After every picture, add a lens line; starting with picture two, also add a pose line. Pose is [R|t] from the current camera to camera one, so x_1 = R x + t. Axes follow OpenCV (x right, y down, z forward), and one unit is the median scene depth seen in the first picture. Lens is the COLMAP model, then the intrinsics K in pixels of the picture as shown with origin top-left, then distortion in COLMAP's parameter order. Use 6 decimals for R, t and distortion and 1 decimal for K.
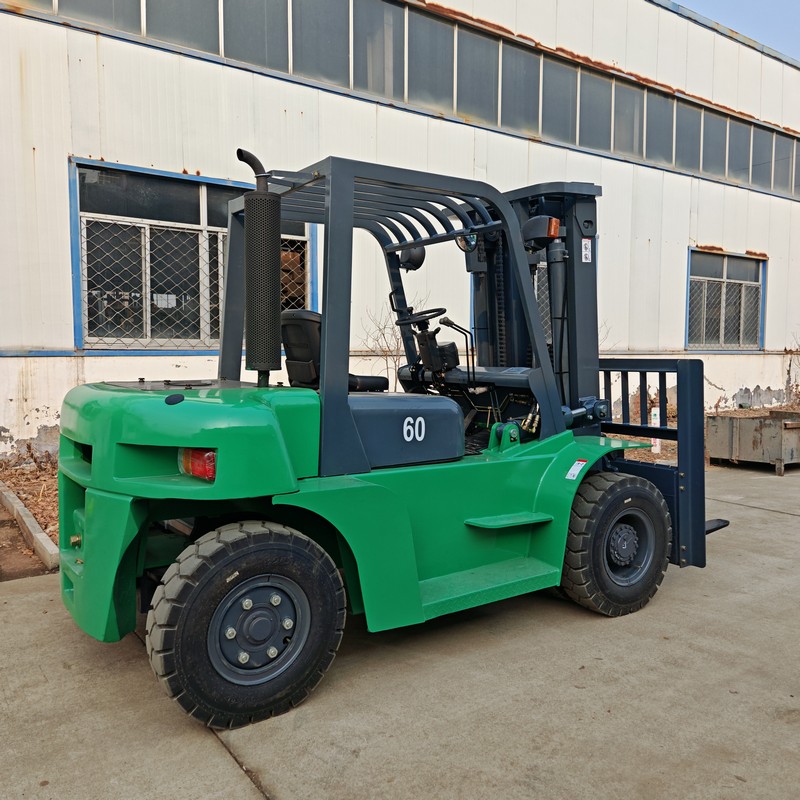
lens RADIAL K [[725.6, 0, 392.6], [0, 725.6, 387.3], [0, 0, 1]] dist [0.125861, -0.151948]
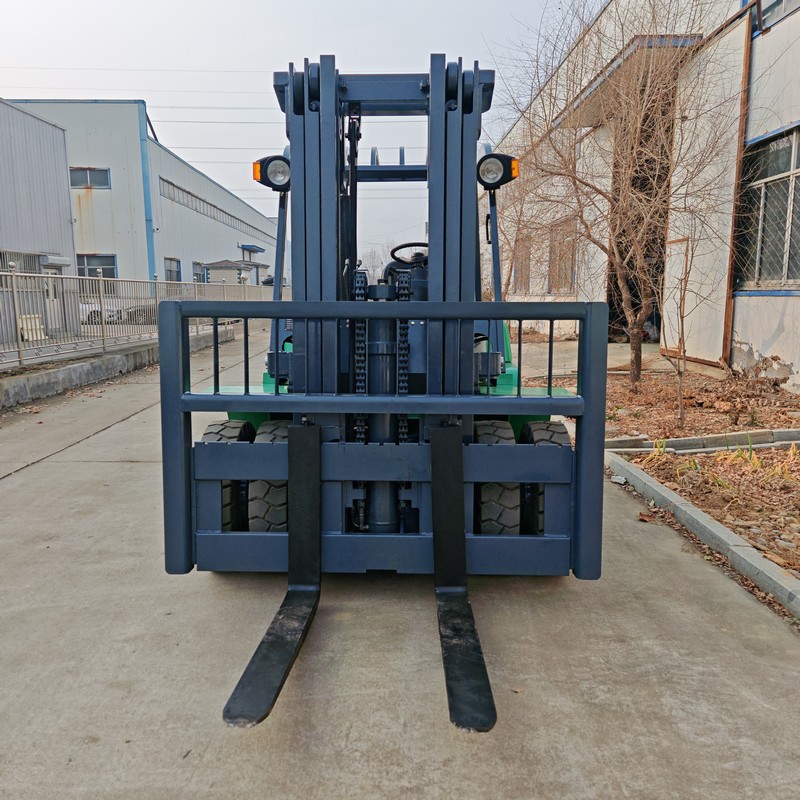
lens RADIAL K [[725.6, 0, 392.6], [0, 725.6, 387.3], [0, 0, 1]] dist [0.125861, -0.151948]
pose [[-0.579523, 0.102046, -0.808542, 0.930714], [-0.041207, 0.987191, 0.154129, -0.078398], [0.813914, 0.122639, -0.567895, 1.684757]]
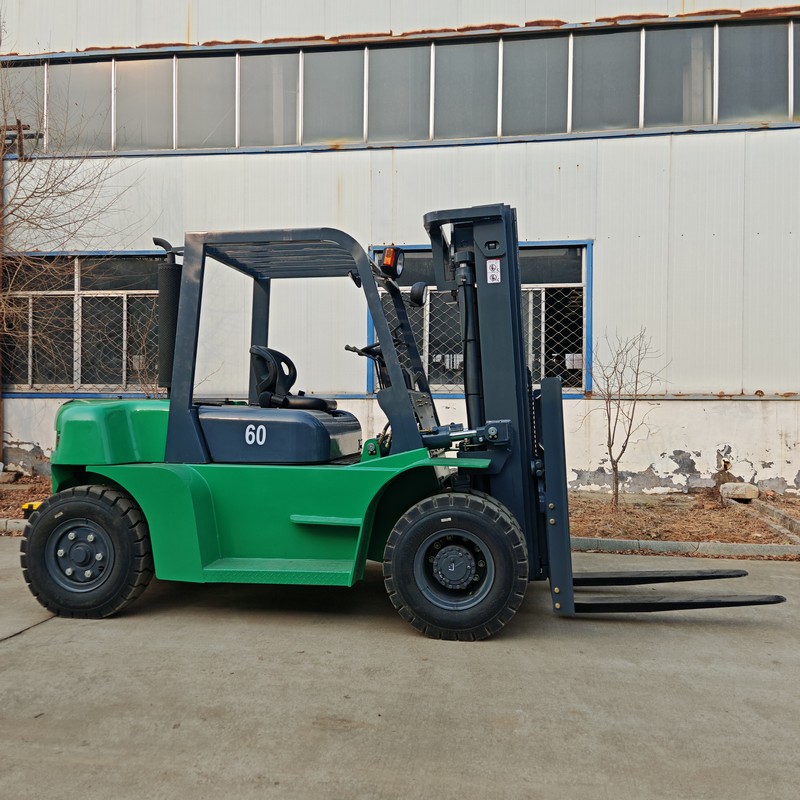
lens RADIAL K [[725.6, 0, 392.6], [0, 725.6, 387.3], [0, 0, 1]] dist [0.125861, -0.151948]
pose [[0.724636, -0.019529, -0.688856, 0.909678], [-0.039500, 0.996778, -0.069810, 0.047403], [0.687999, 0.077796, 0.721529, 0.224548]]
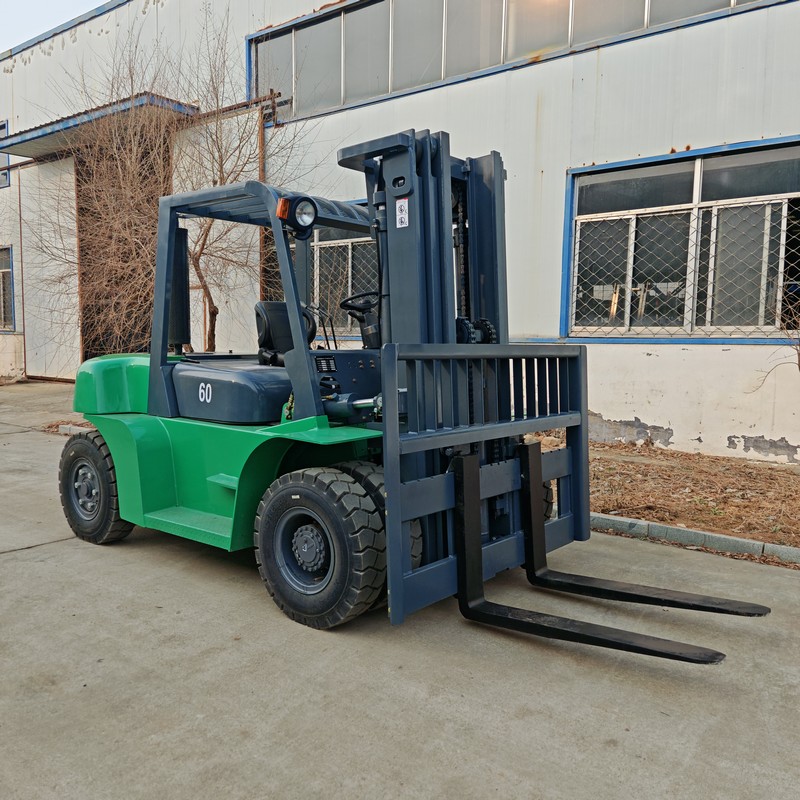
lens RADIAL K [[725.6, 0, 392.6], [0, 725.6, 387.3], [0, 0, 1]] dist [0.125861, -0.151948]
pose [[0.276981, 0.067185, -0.958524, 1.164303], [-0.059845, 0.996822, 0.052576, -0.033631], [0.959010, 0.042801, 0.280122, 0.825524]]
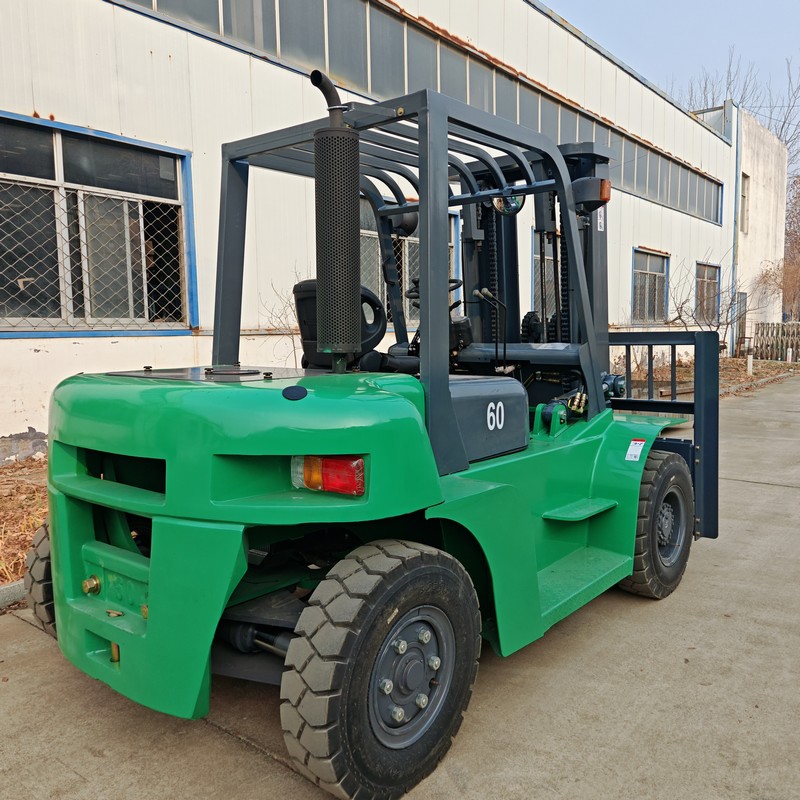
lens RADIAL K [[724.6, 0, 398.7], [0, 724.6, 386.7], [0, 0, 1]] dist [0.135541, -0.167308]
pose [[0.960018, -0.036718, 0.277519, -0.279663], [0.028776, 0.999053, 0.032638, -0.008157], [-0.278454, -0.023347, 0.960166, 0.167052]]
